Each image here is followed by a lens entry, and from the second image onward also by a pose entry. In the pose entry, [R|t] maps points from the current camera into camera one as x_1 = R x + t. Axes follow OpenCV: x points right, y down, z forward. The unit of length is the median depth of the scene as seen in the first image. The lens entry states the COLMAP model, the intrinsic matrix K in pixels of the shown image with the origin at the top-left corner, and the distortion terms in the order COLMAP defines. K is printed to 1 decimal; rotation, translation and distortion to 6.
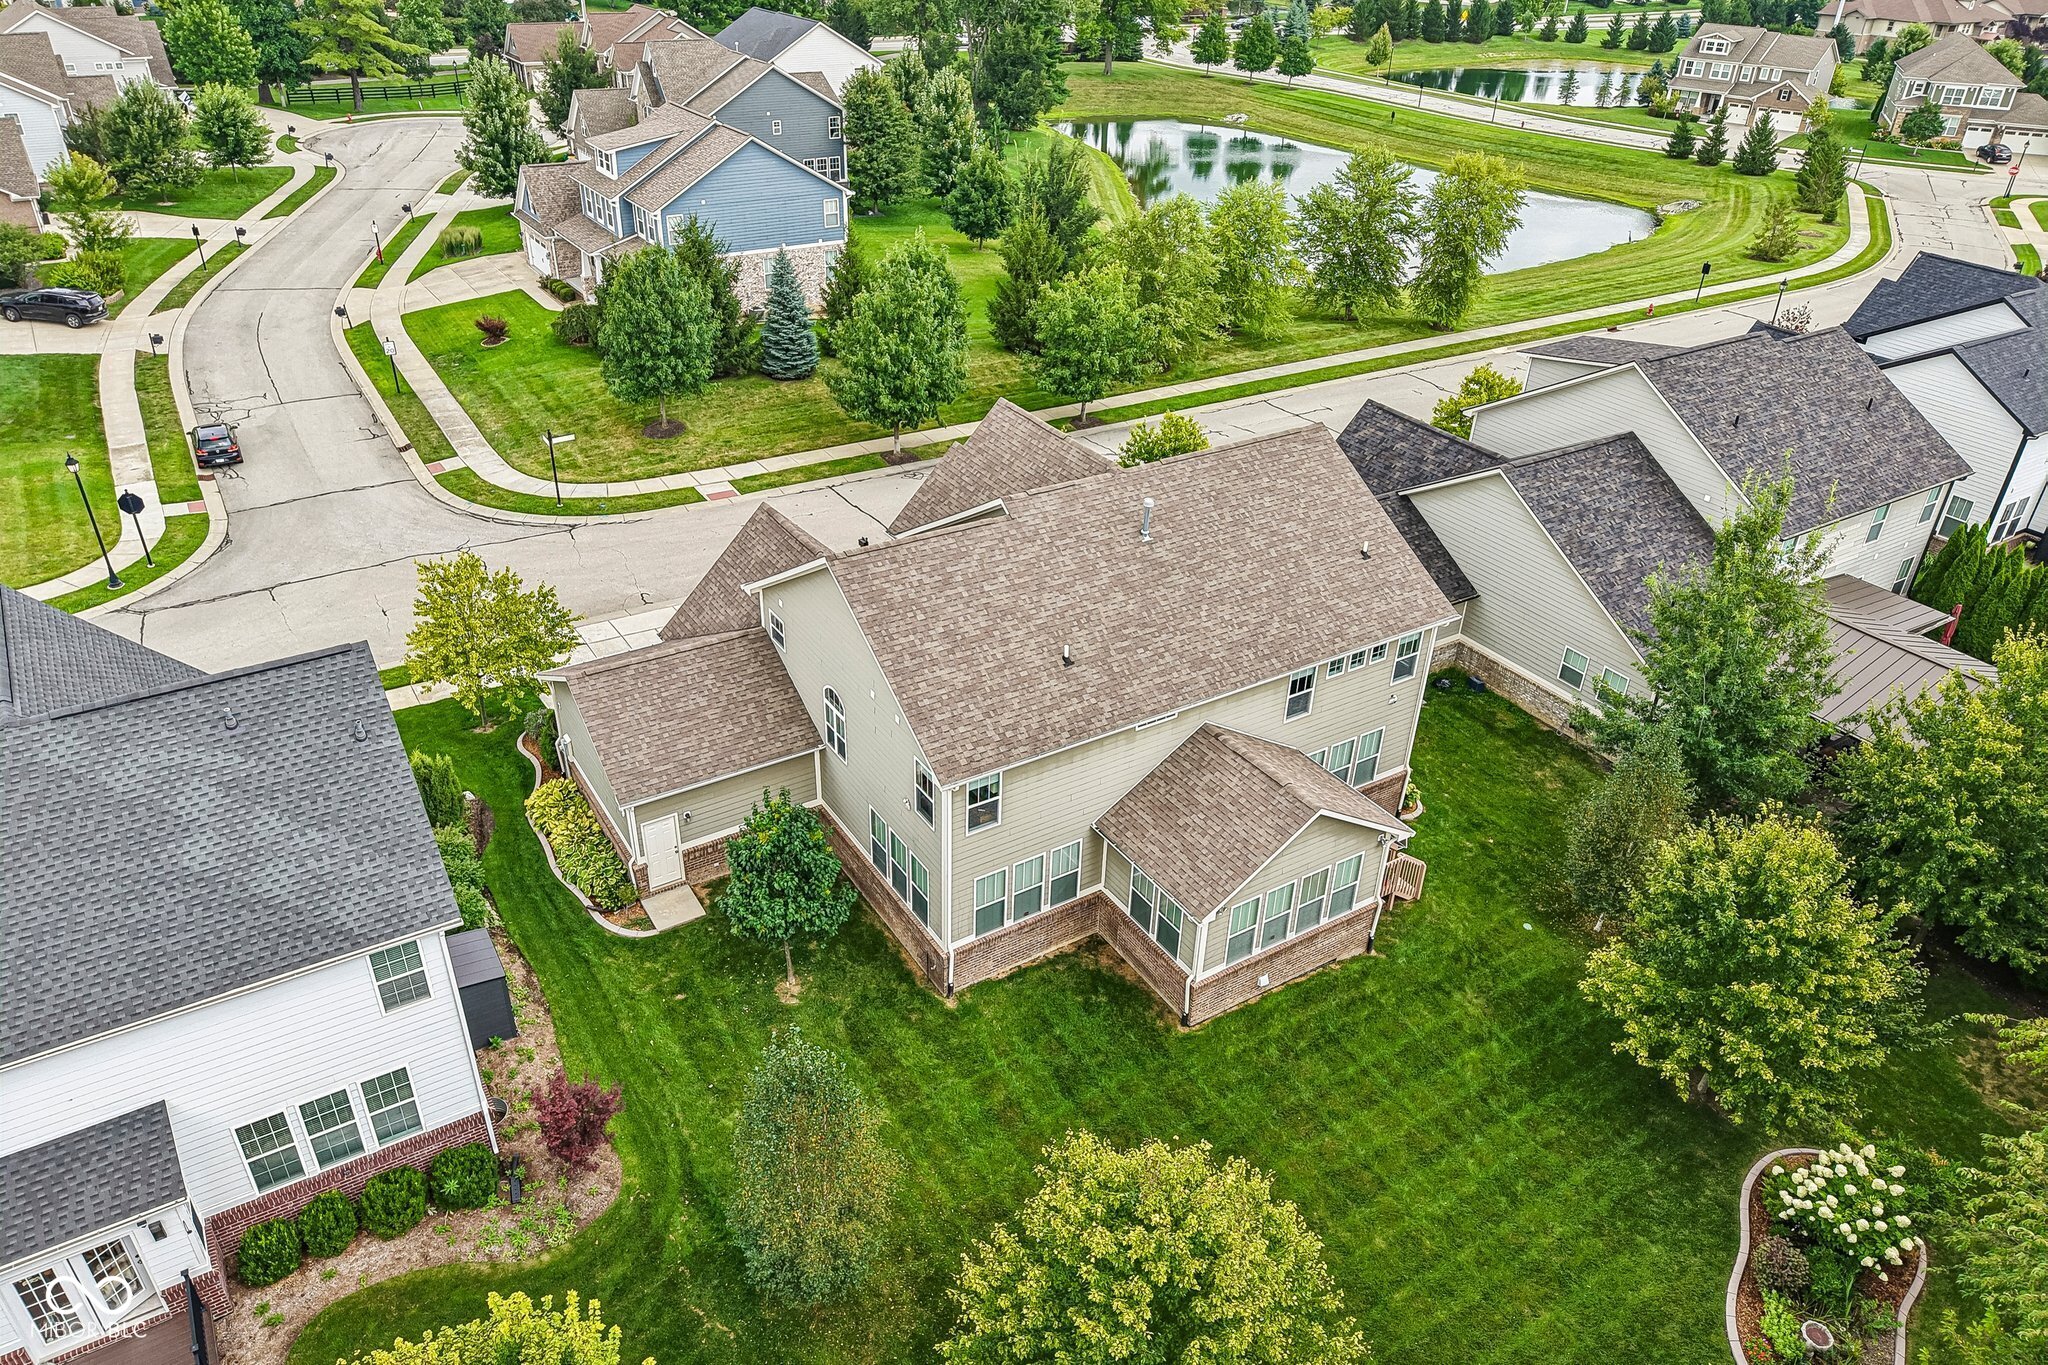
lens RADIAL K [[1362.7, 0, 1024.0], [0, 1362.7, 682.5], [0, 0, 1]] dist [0.009188, -0.005372]
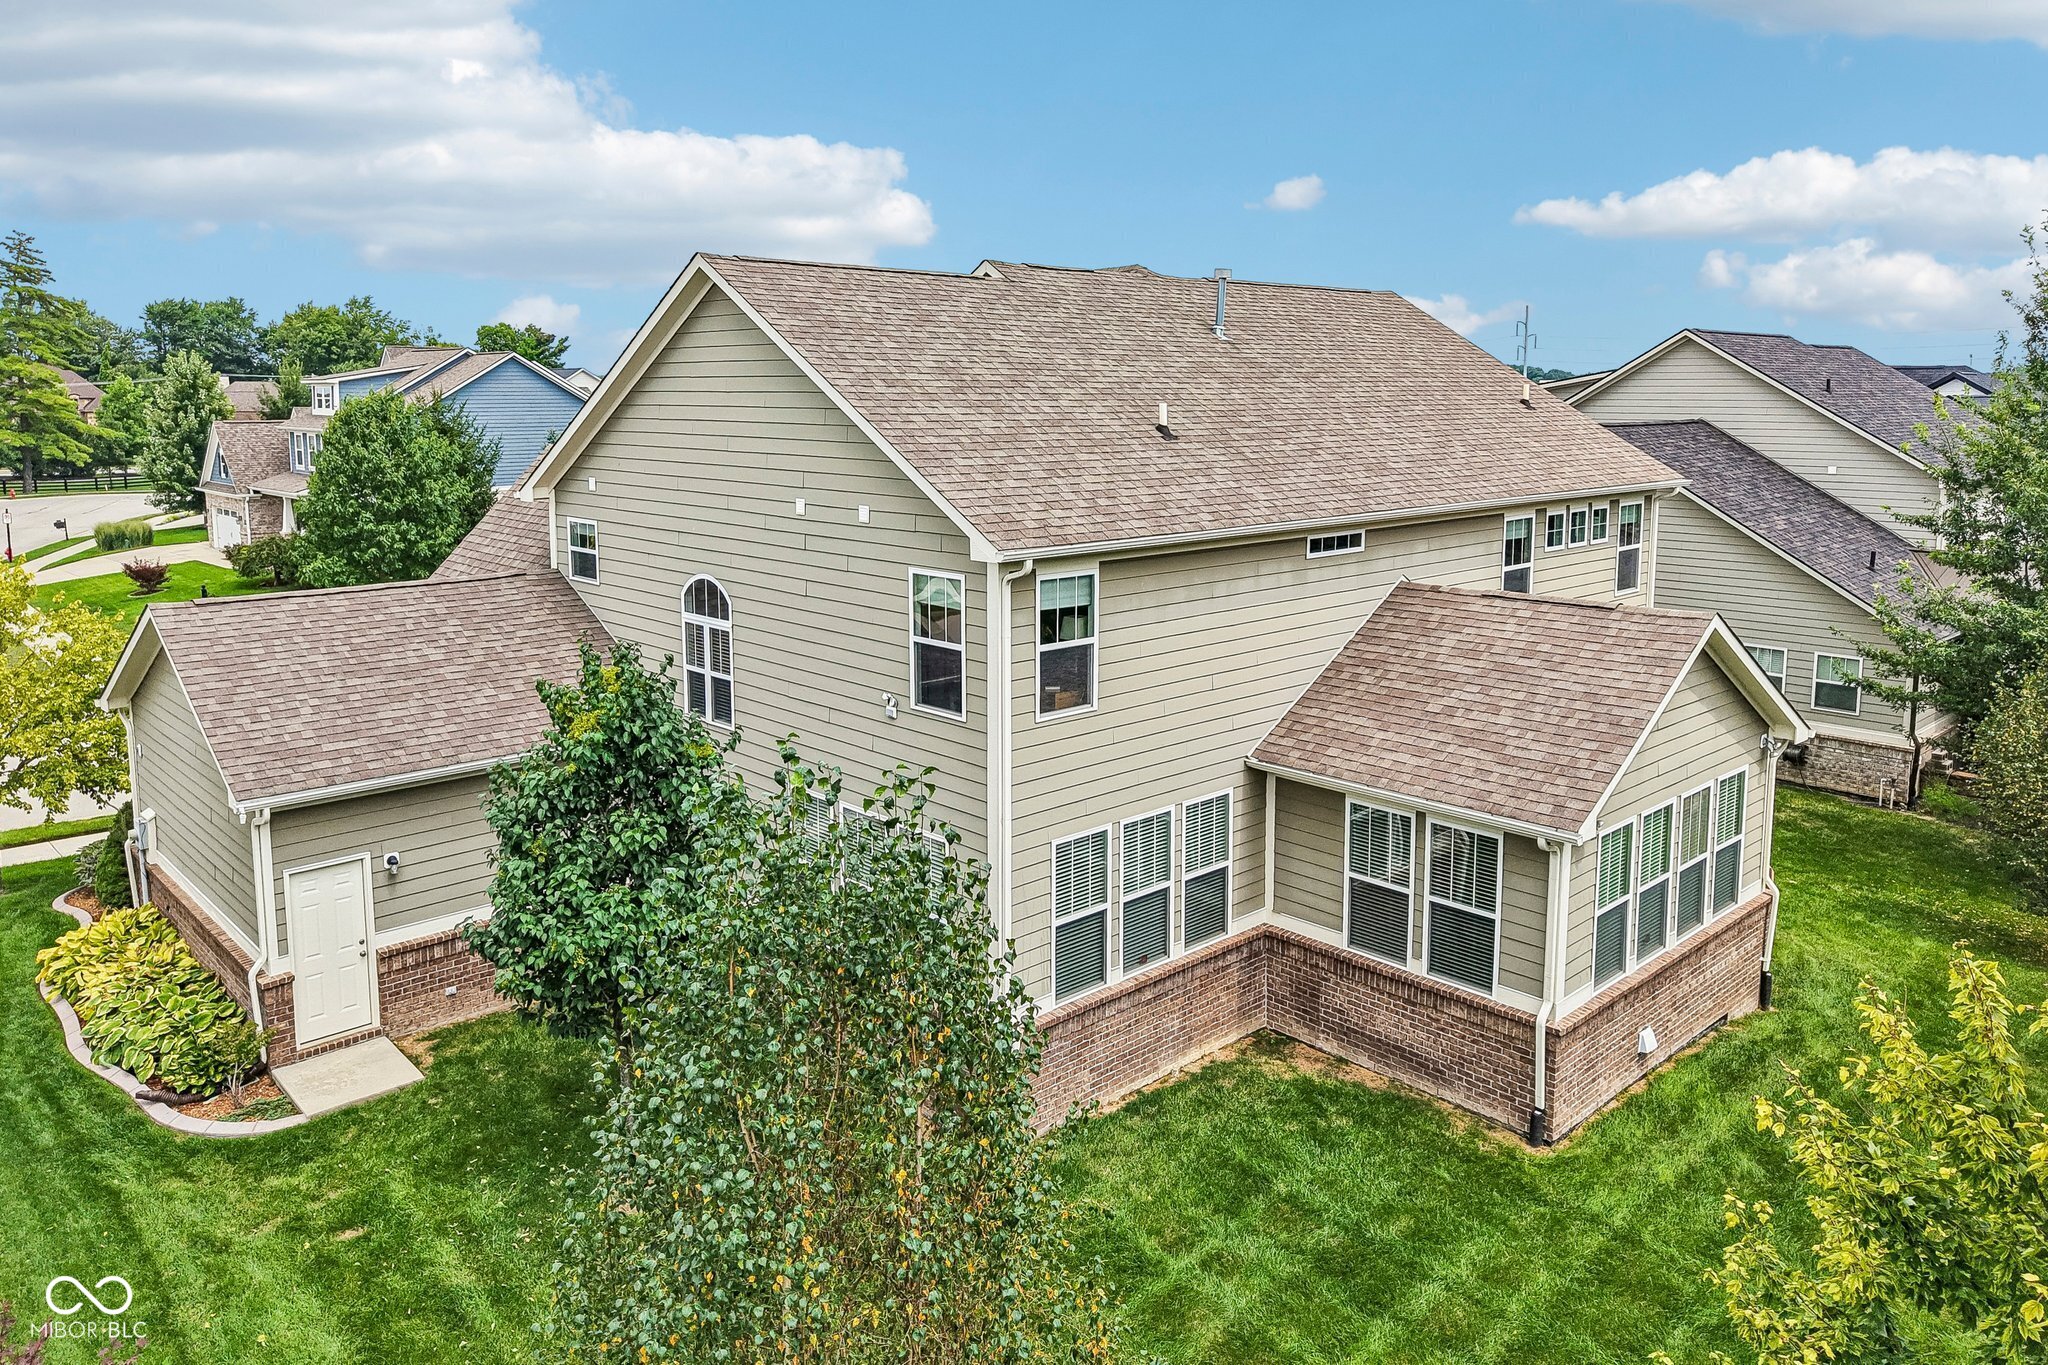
lens RADIAL K [[1425.6, 0, 1023.2], [0, 1425.6, 575.3], [0, 0, 1]] dist [0.000001, -0.003116]
pose [[0.982984, -0.053840, 0.175622, -0.111965], [0.120201, 0.911498, -0.393348, 0.223631], [-0.138902, 0.407764, 0.902460, 0.476765]]
